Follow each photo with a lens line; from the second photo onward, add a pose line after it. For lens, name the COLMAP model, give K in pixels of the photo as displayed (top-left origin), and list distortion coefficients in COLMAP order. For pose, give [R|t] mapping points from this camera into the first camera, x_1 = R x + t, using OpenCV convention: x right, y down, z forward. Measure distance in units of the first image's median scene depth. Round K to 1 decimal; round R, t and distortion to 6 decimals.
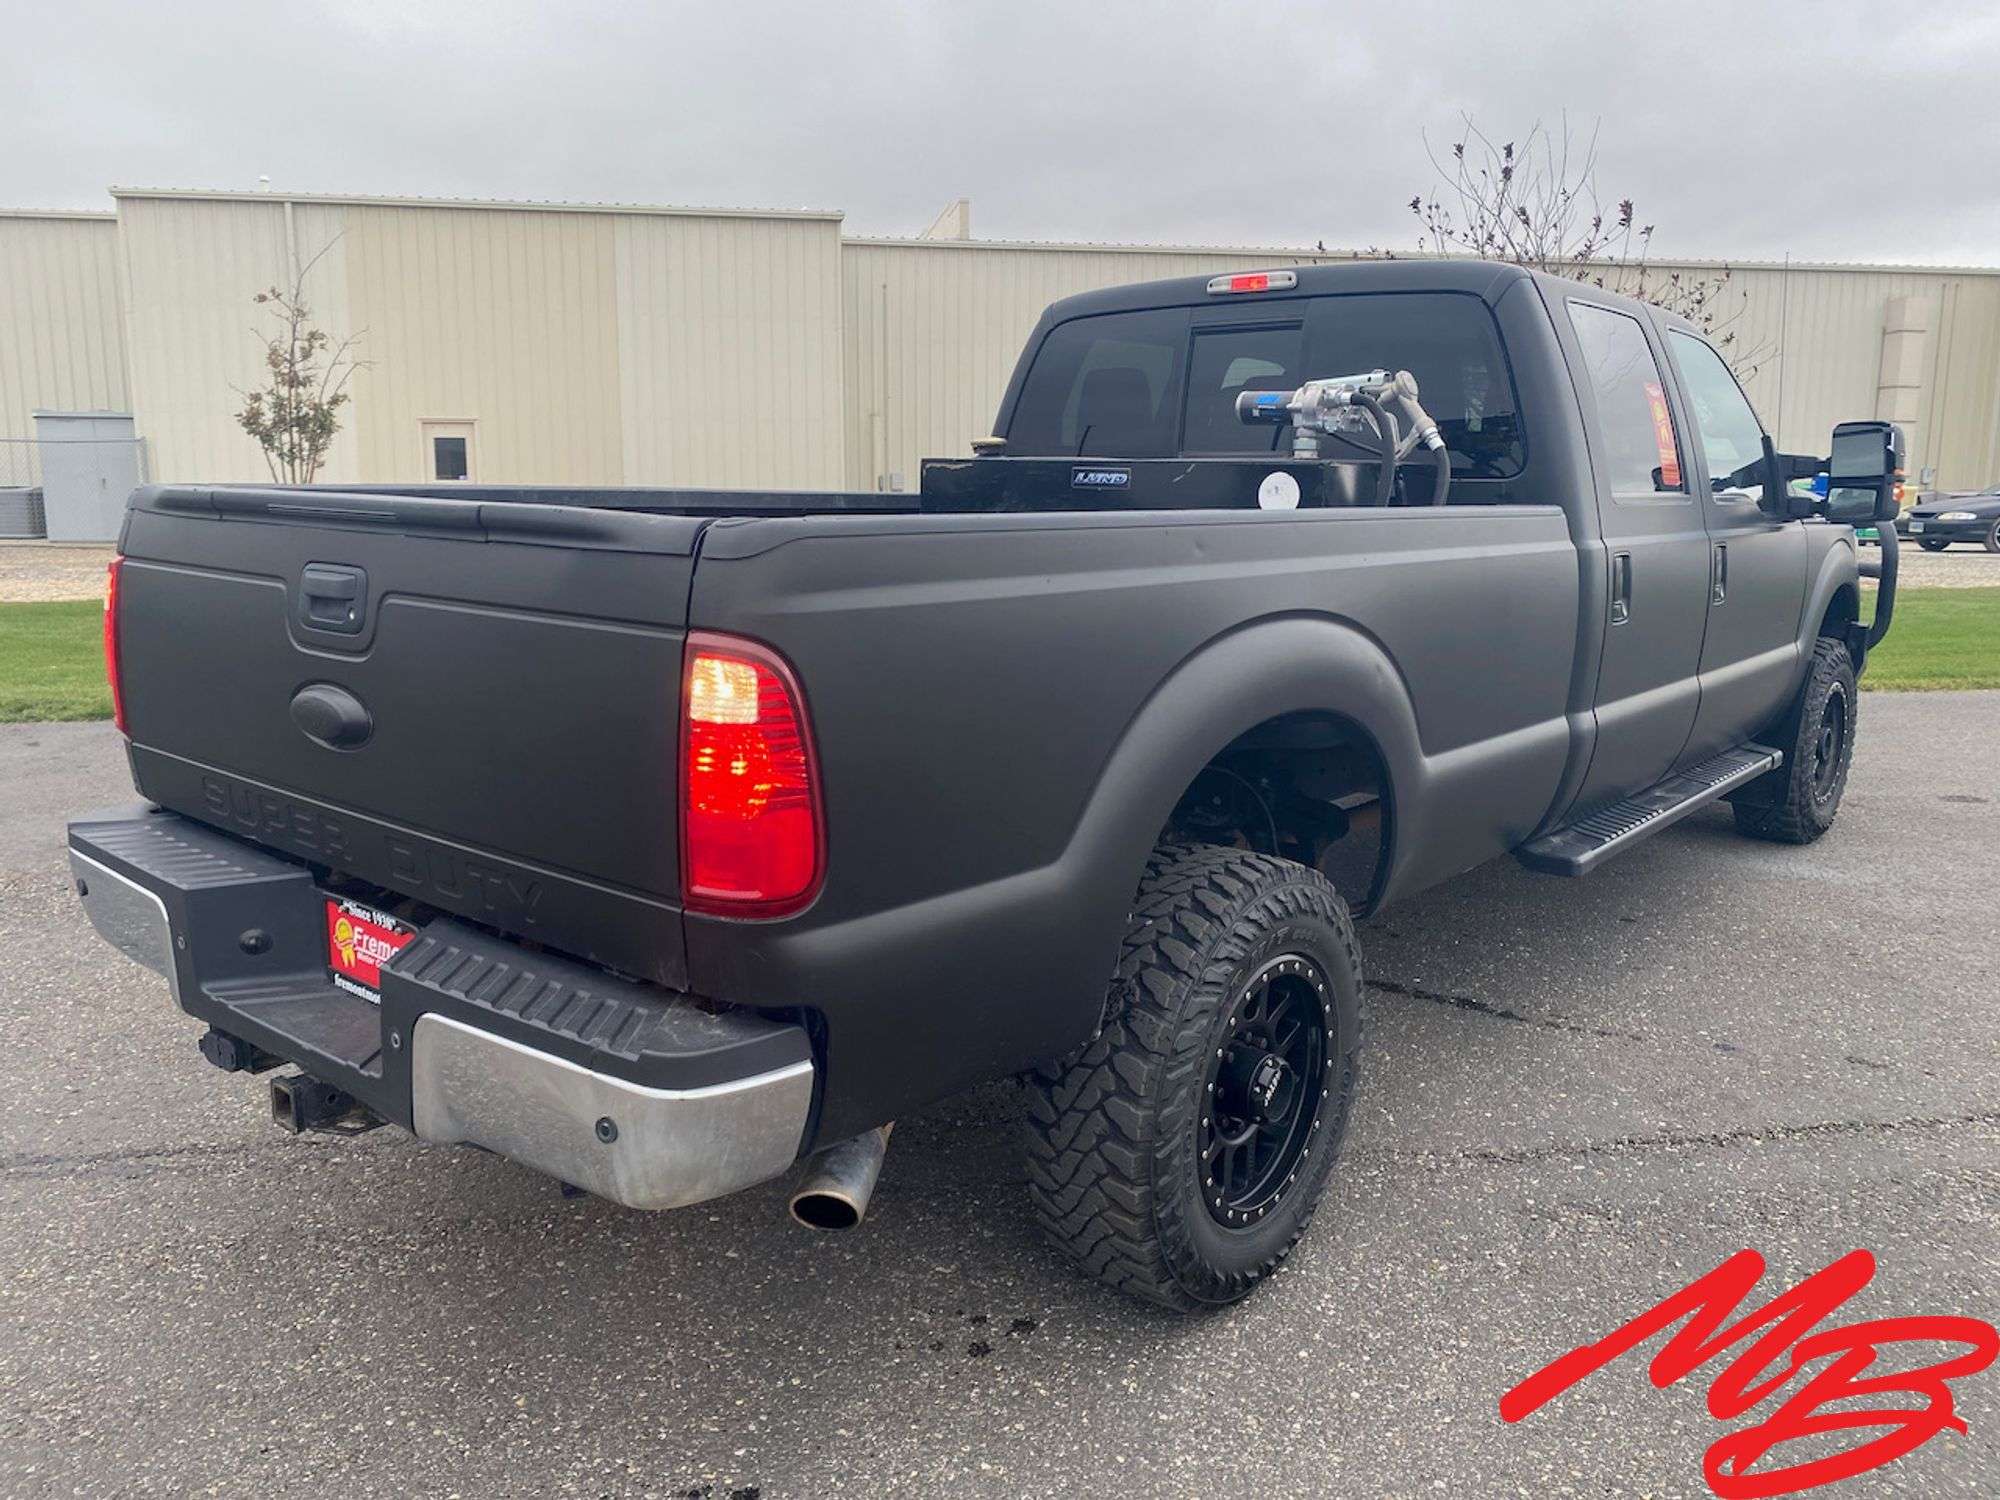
lens RADIAL K [[1536.5, 0, 990.9], [0, 1536.5, 732.9], [0, 0, 1]] dist [0.011658, -0.002921]
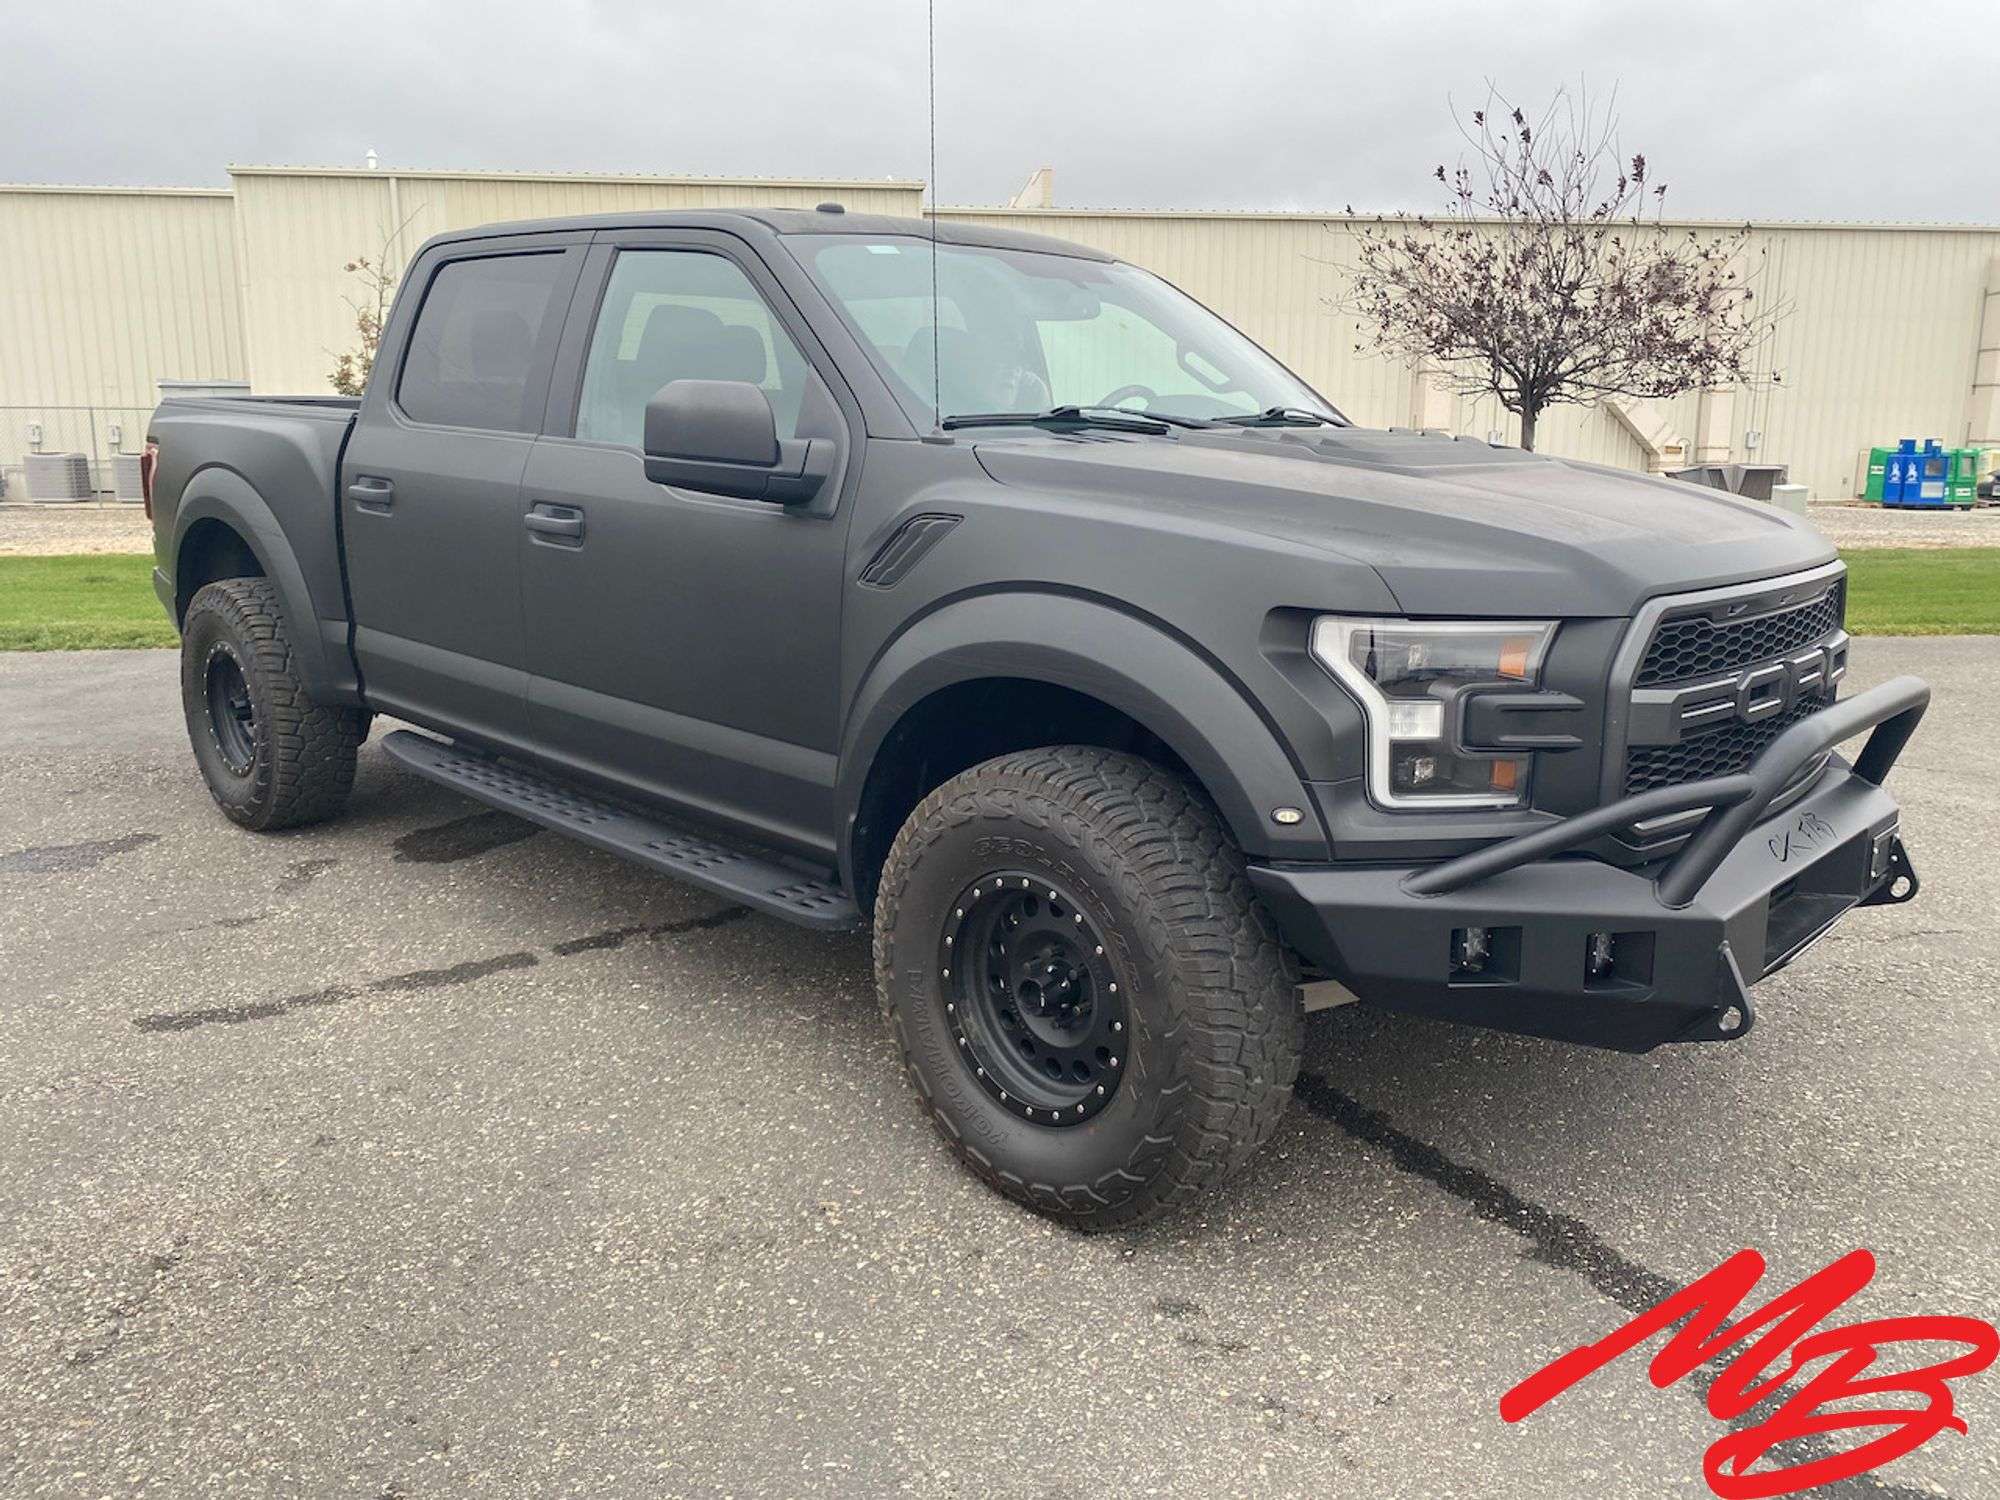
lens RADIAL K [[1536.5, 0, 1016.7], [0, 1536.5, 746.2], [0, 0, 1]] dist [0.011658, -0.002921]
pose [[0.998595, 0.008645, -0.052290, 0.049381], [-0.007310, 0.999644, 0.025680, 0.021219], [0.052493, -0.025261, 0.998302, -0.059745]]
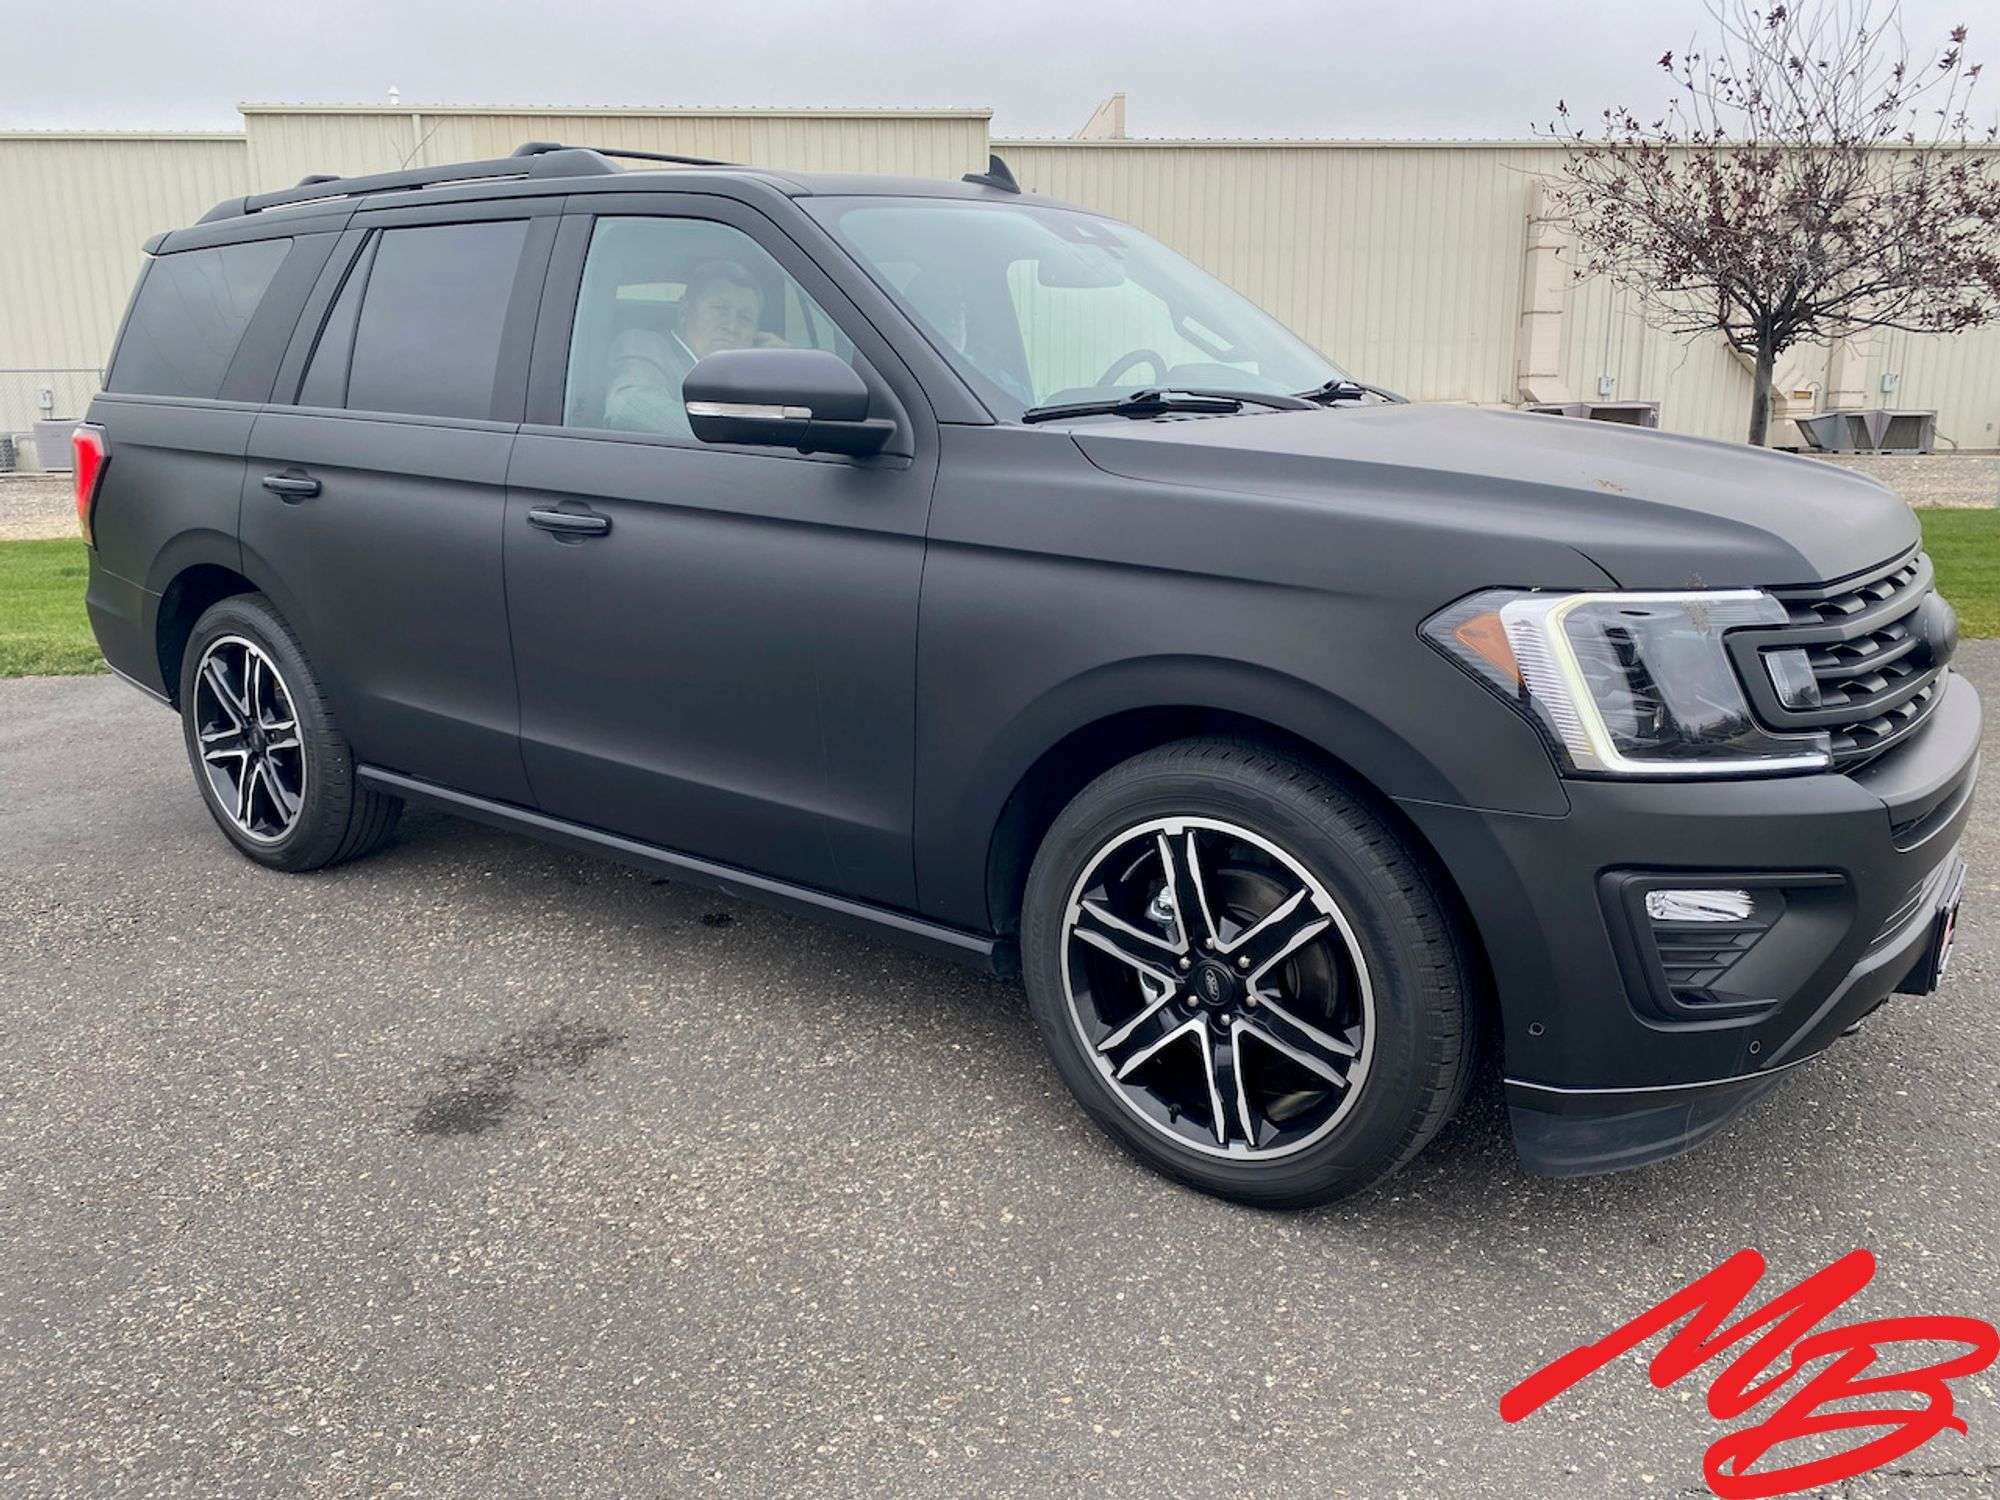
lens RADIAL K [[1536.5, 0, 1005.5], [0, 1536.5, 751.4], [0, 0, 1]] dist [0.011658, -0.002921]
pose [[0.996727, 0.005563, -0.080655, -0.023098], [-0.000833, 0.998284, 0.058553, -0.010359], [0.080843, -0.058294, 0.995021, 0.111093]]
